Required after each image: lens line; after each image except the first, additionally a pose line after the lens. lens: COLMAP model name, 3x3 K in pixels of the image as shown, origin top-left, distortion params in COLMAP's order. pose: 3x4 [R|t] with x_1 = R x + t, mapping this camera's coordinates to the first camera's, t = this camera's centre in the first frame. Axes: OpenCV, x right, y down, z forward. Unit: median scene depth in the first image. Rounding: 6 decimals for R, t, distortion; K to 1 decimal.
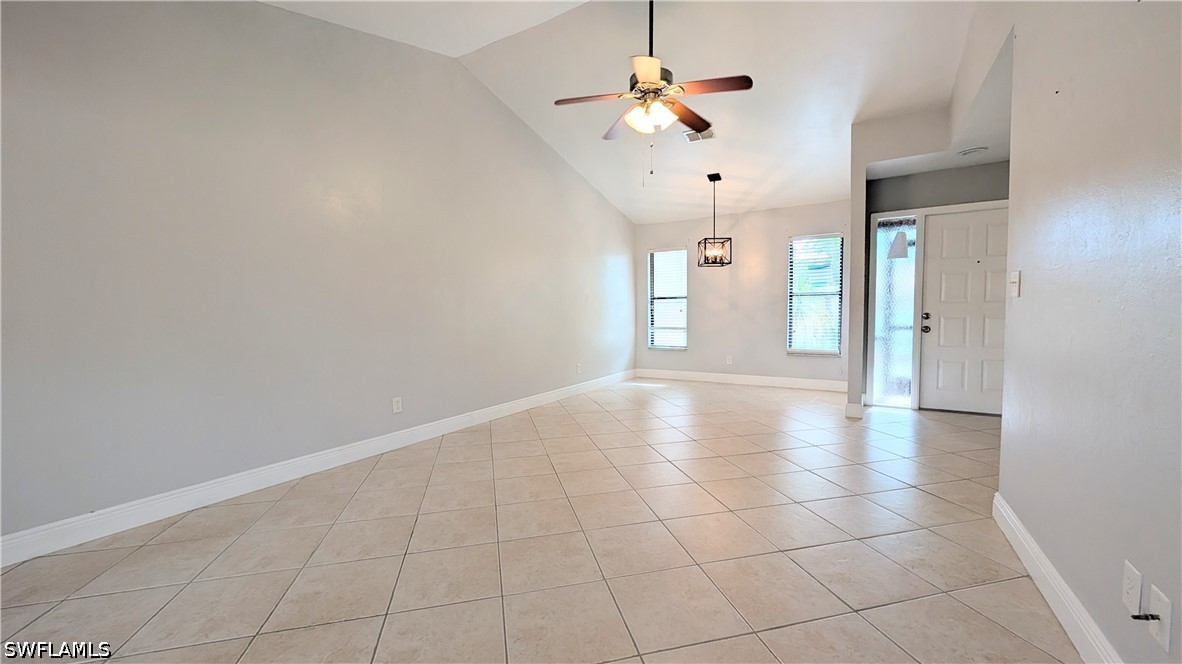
lens RADIAL K [[431.0, 0, 616.6], [0, 431.0, 332.9], [0, 0, 1]] dist [-0.000494, -0.000015]
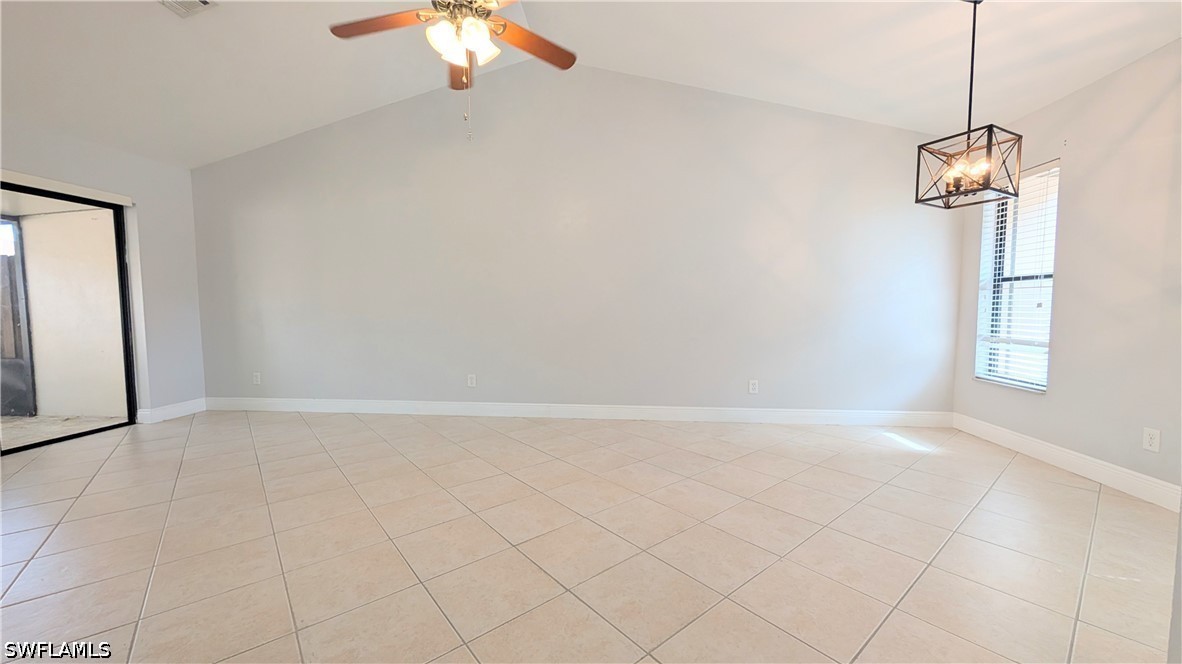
lens RADIAL K [[445.9, 0, 591.0], [0, 445.9, 332.0], [0, 0, 1]] dist [-0.001867, -0.000054]
pose [[0.419035, 0.066399, -0.905539, 0.419264], [-0.047497, 0.997560, 0.051168, -0.027685], [0.906727, 0.021569, 0.421166, 0.422060]]
